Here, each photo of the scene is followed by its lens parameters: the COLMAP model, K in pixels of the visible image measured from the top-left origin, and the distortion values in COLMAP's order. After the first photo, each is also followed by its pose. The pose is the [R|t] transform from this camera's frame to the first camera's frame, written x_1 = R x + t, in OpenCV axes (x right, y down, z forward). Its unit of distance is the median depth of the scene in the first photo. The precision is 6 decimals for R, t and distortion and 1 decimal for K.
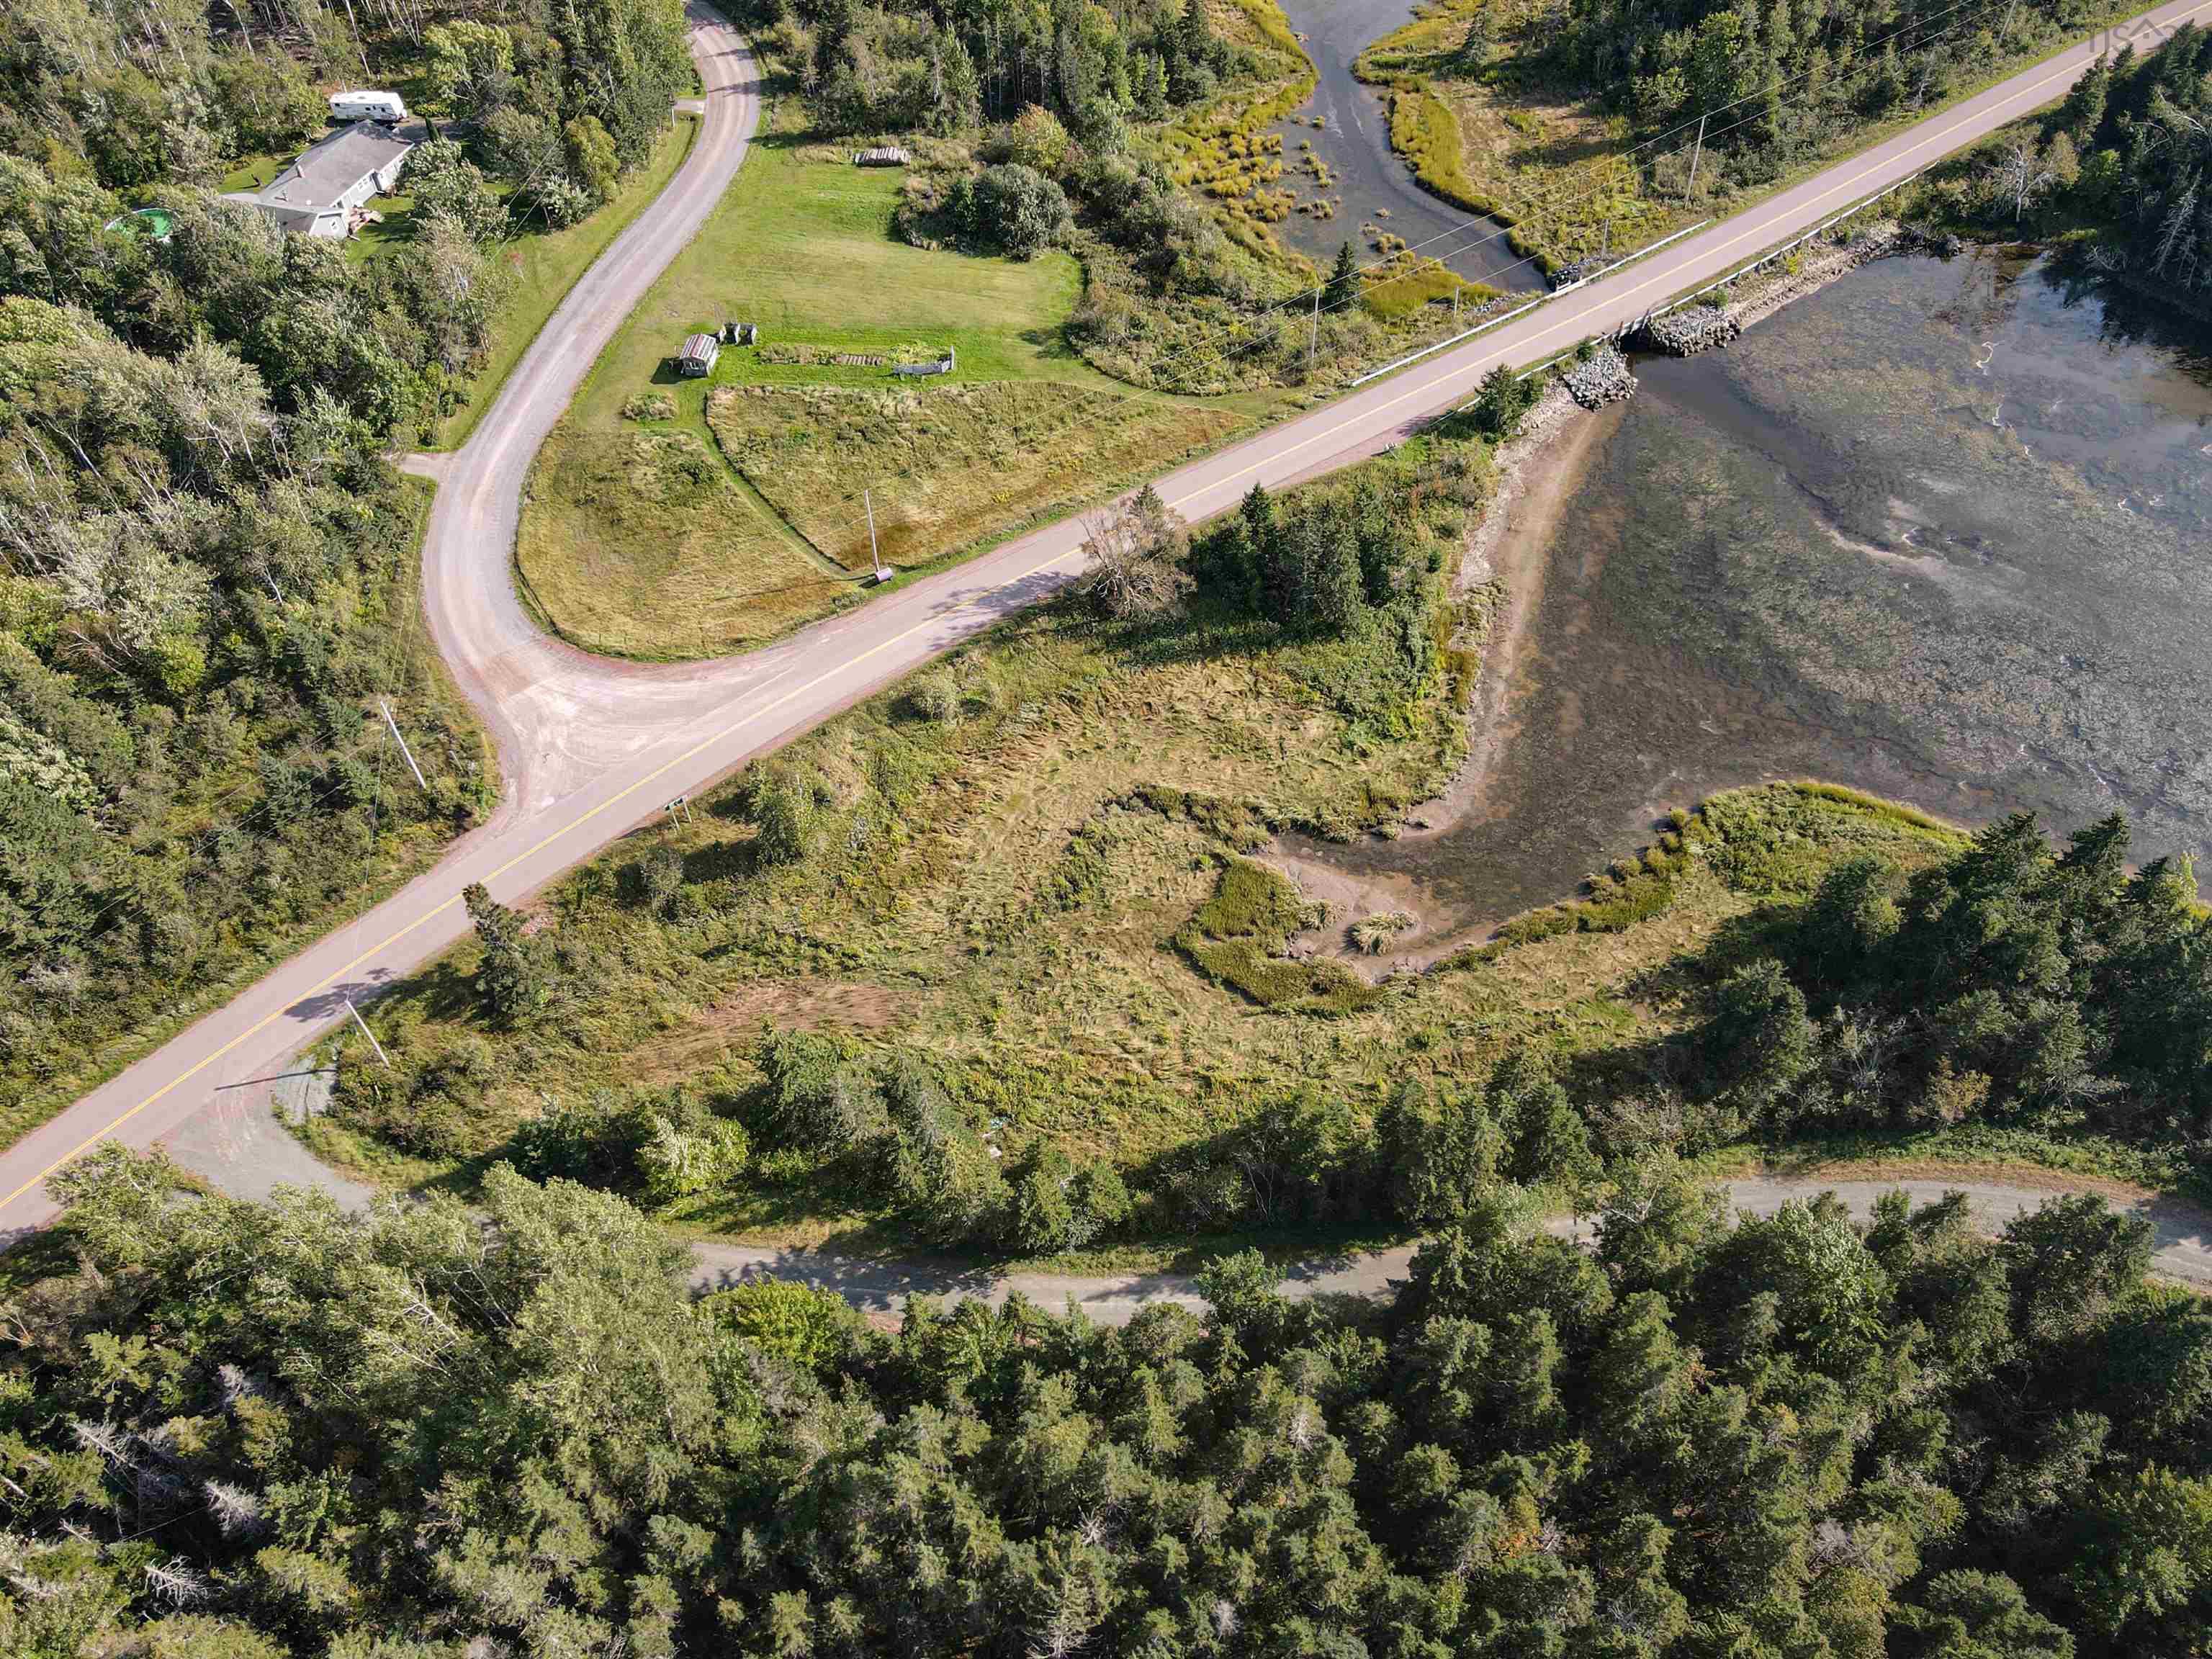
lens RADIAL K [[1622.1, 0, 1095.6], [0, 1622.1, 826.6], [0, 0, 1]] dist [-0.004940, 0.022207]
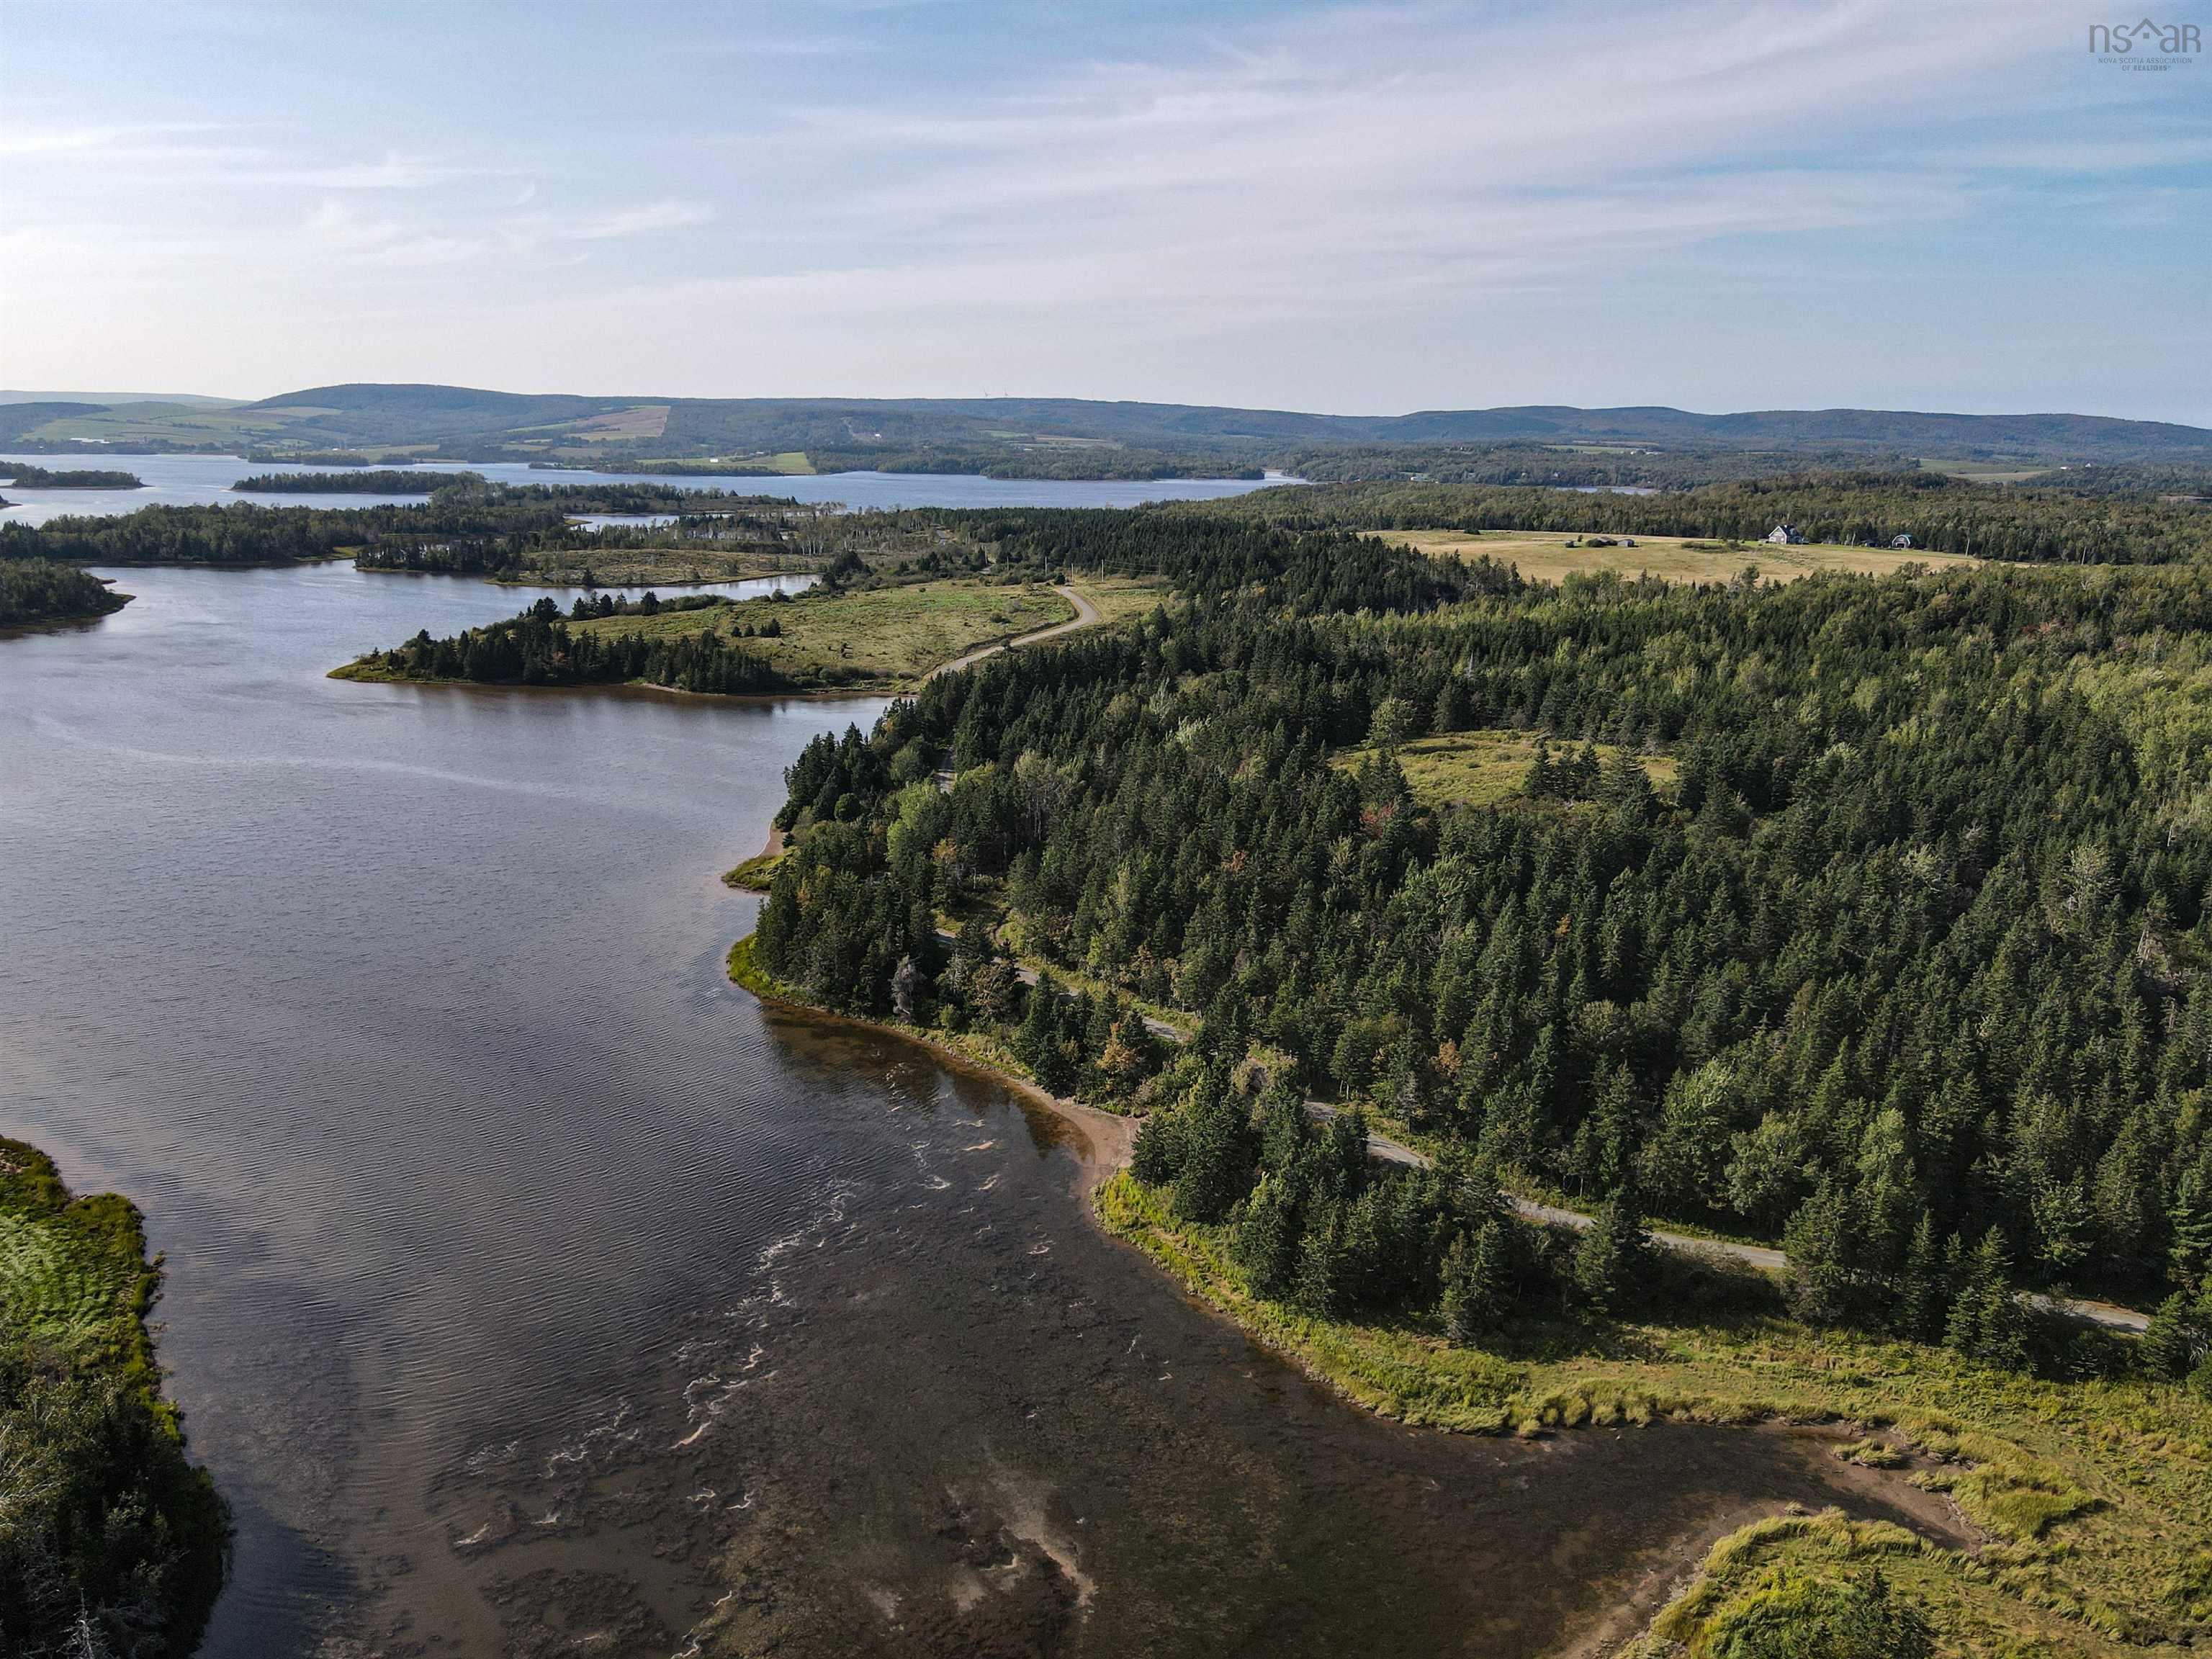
lens RADIAL K [[1622.1, 0, 1107.0], [0, 1622.1, 816.2], [0, 0, 1]] dist [-0.004940, 0.022207]
pose [[-0.879628, -0.102888, 0.464401, 0.134311], [0.365132, 0.479664, 0.797873, -0.962384], [-0.304848, 0.871399, -0.384358, 0.978561]]
